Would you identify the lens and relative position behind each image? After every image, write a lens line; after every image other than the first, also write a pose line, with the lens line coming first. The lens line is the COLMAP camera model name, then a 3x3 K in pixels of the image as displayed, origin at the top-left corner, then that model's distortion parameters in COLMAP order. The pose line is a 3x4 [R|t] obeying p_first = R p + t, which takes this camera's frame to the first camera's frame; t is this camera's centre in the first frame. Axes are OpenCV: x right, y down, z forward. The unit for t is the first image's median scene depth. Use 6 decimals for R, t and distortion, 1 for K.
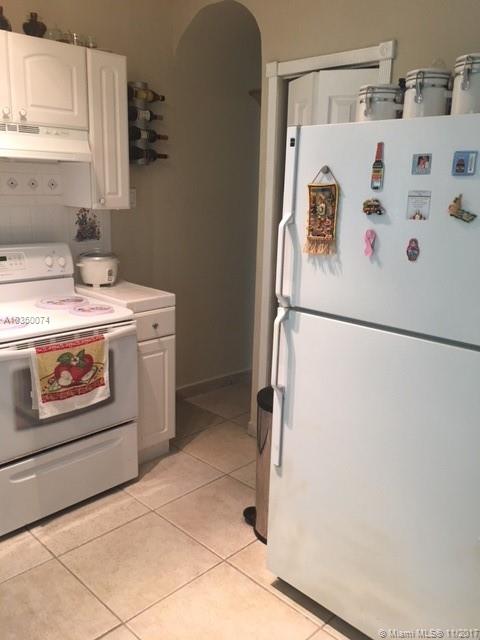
lens RADIAL K [[545.4, 0, 239.3], [0, 545.4, 310.9], [0, 0, 1]] dist [0.089556, -0.134872]
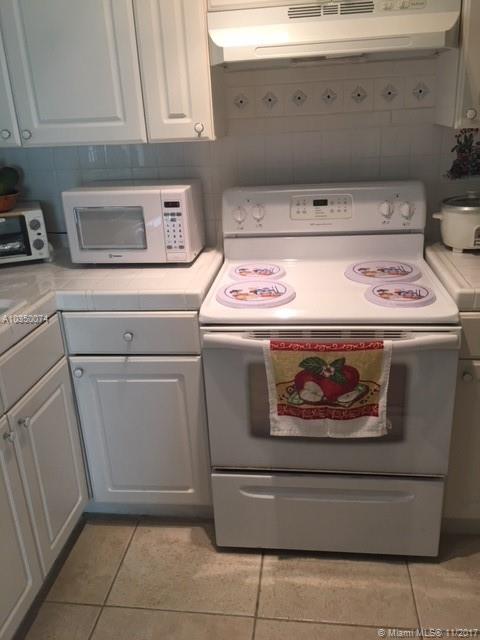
lens RADIAL K [[554.6, 0, 235.5], [0, 554.6, 311.7], [0, 0, 1]] dist [0.090068, -0.130843]
pose [[0.604710, 0.226932, -0.763432, 0.127833], [-0.109939, 0.973156, 0.202191, -0.099547], [0.788822, -0.038336, 0.613425, 0.475031]]
